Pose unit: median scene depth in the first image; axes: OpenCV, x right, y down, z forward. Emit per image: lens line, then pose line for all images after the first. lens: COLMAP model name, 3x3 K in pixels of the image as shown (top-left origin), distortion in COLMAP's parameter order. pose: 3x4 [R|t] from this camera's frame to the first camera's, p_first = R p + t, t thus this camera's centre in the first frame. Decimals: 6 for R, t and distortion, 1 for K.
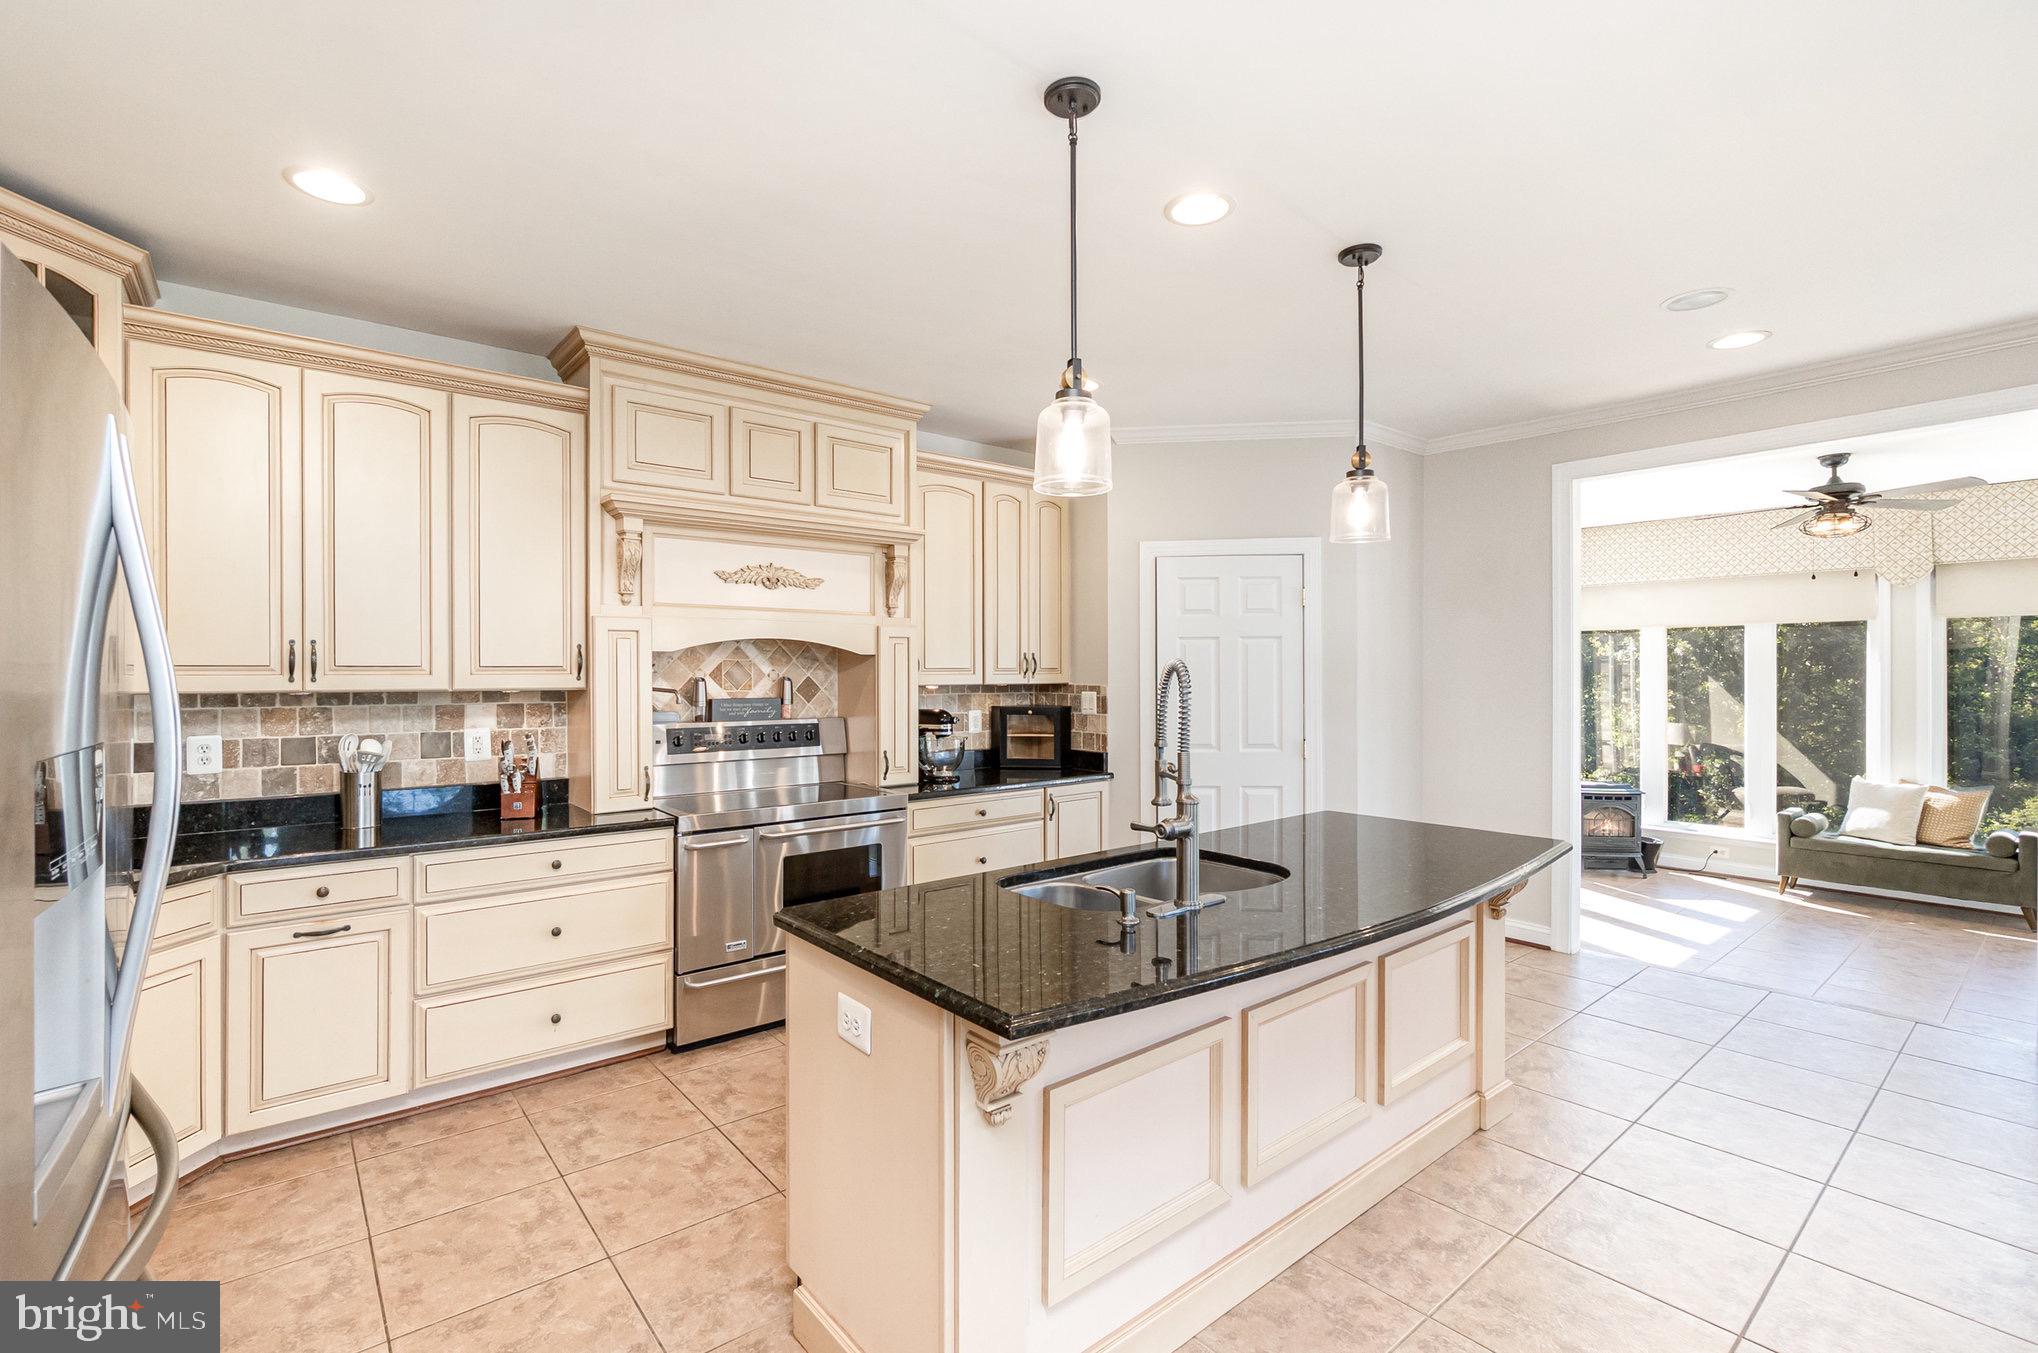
lens RADIAL K [[906.2, 0, 993.5], [0, 906.2, 674.4], [0, 0, 1]] dist [-0.001905, -0.000419]
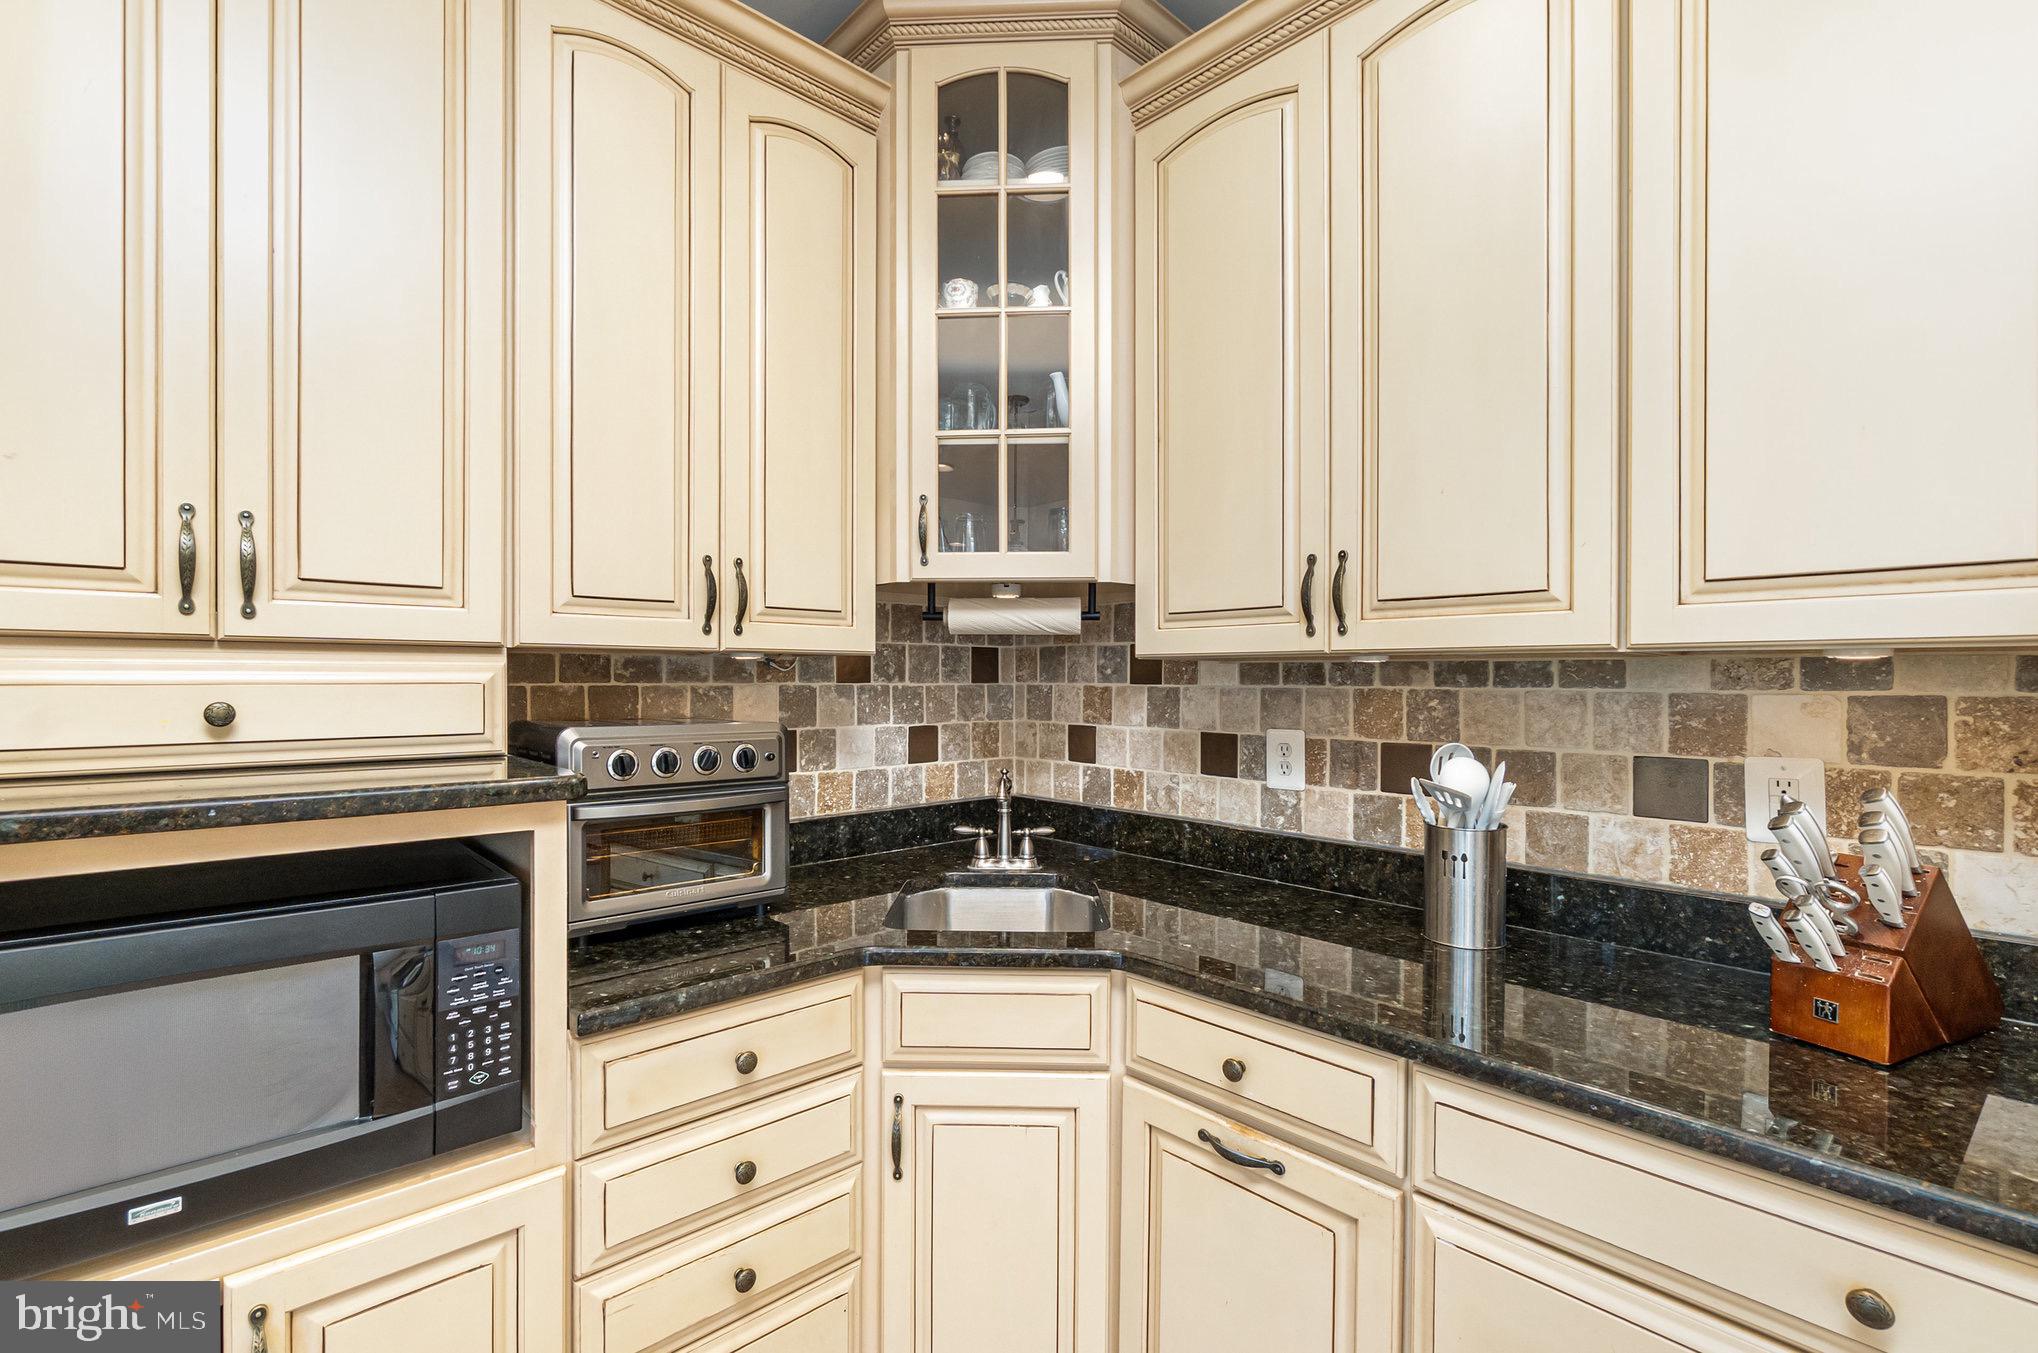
lens RADIAL K [[910.7, 0, 998.4], [0, 910.7, 683.7], [0, 0, 1]] dist [-0.006734, 0.000152]
pose [[0.063853, 0.005115, -0.997946, -0.181653], [-0.008123, 0.999956, 0.004605, 0.025257], [0.997926, 0.007812, 0.063892, 0.551171]]
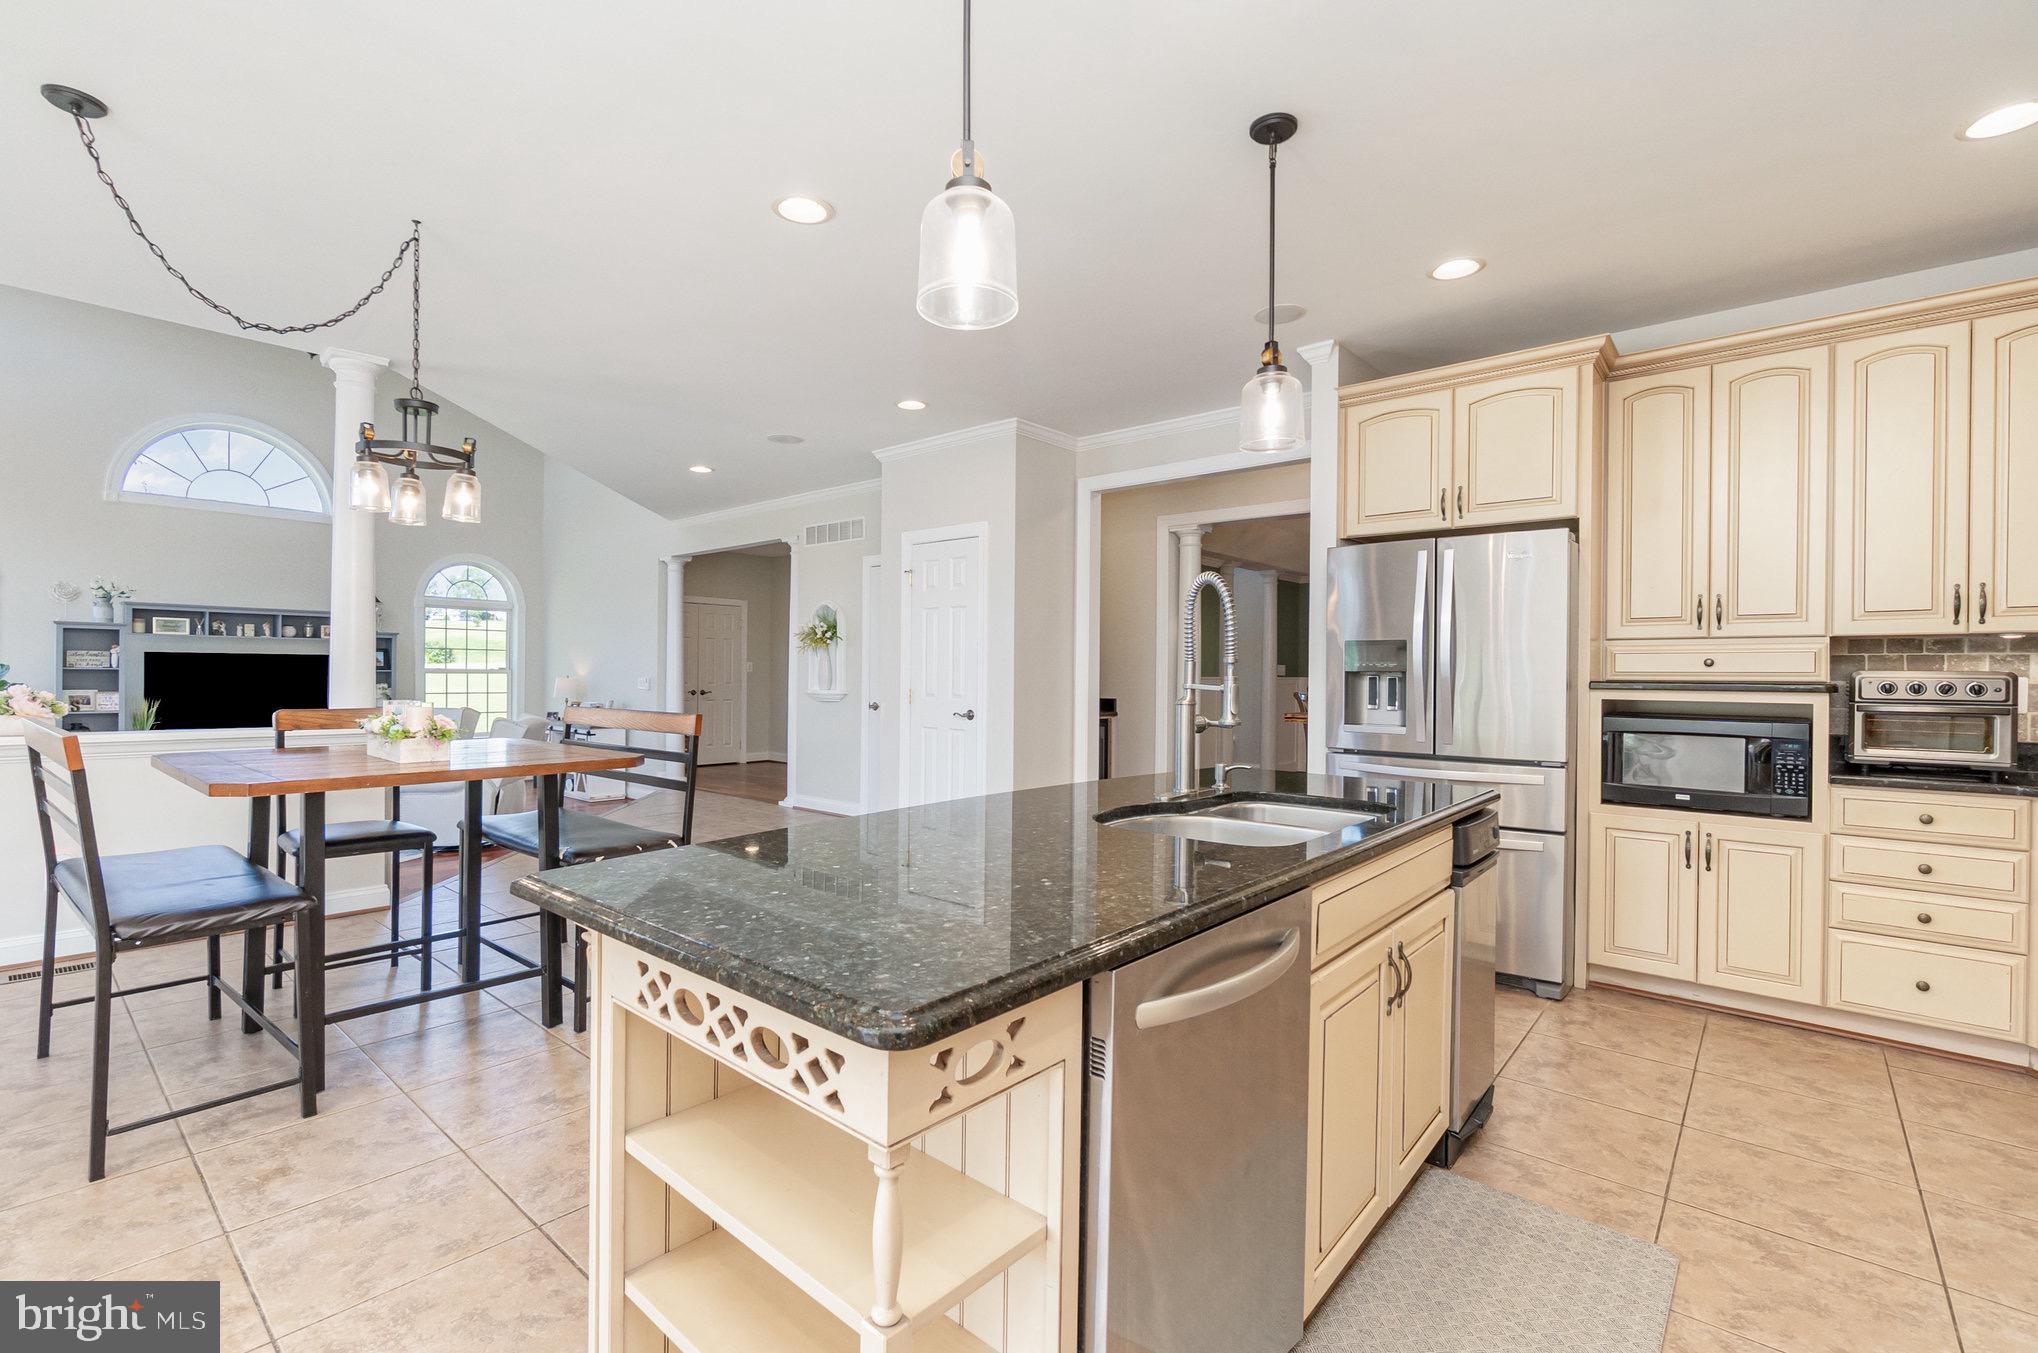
lens RADIAL K [[906.2, 0, 993.5], [0, 906.2, 674.4], [0, 0, 1]] dist [-0.001905, -0.000419]
pose [[-0.985523, -0.007107, -0.169392, 0.319504], [-0.008540, 0.999934, 0.007736, 0.048061], [0.169326, 0.009070, -0.985518, 1.043069]]
